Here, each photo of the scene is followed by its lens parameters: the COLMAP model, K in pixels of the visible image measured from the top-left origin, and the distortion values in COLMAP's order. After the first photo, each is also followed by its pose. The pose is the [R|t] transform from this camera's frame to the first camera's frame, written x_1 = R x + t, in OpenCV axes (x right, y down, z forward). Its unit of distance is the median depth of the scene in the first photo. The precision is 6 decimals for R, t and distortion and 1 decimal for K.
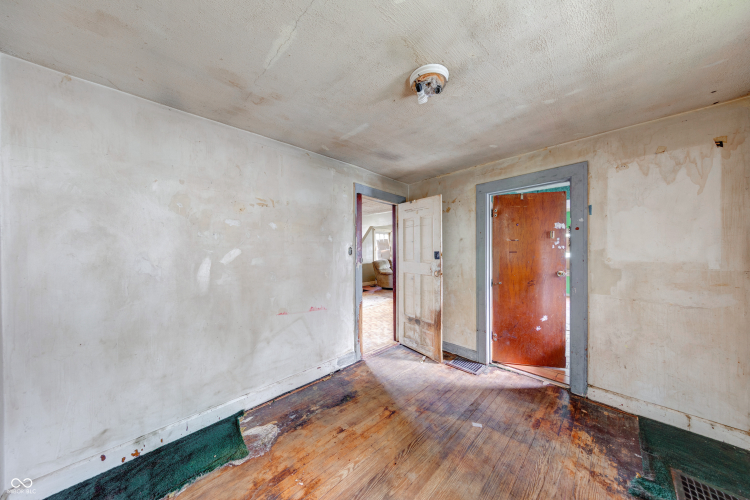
lens RADIAL K [[236.8, 0, 373.6], [0, 236.8, 250.1], [0, 0, 1]] dist [0.009646, -0.000147]
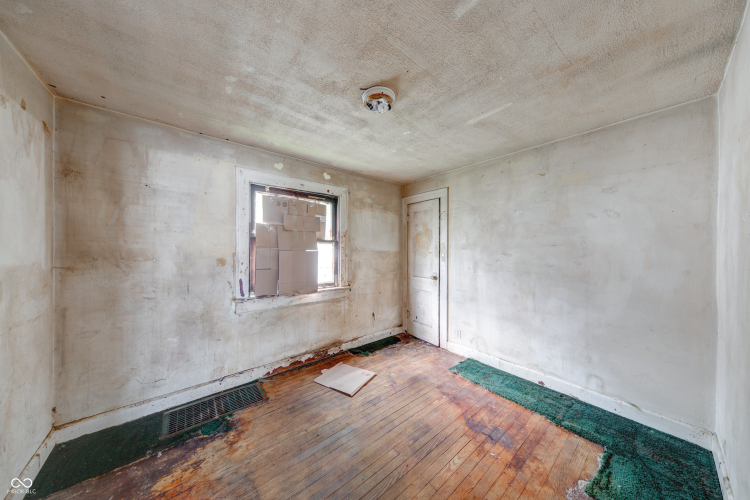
lens RADIAL K [[236.8, 0, 373.6], [0, 236.8, 250.1], [0, 0, 1]] dist [0.009646, -0.000147]
pose [[-0.996586, -0.000270, 0.082559, 0.151946], [0.000314, 0.999975, 0.007065, 0.007993], [-0.082559, 0.007067, -0.996561, 2.023103]]
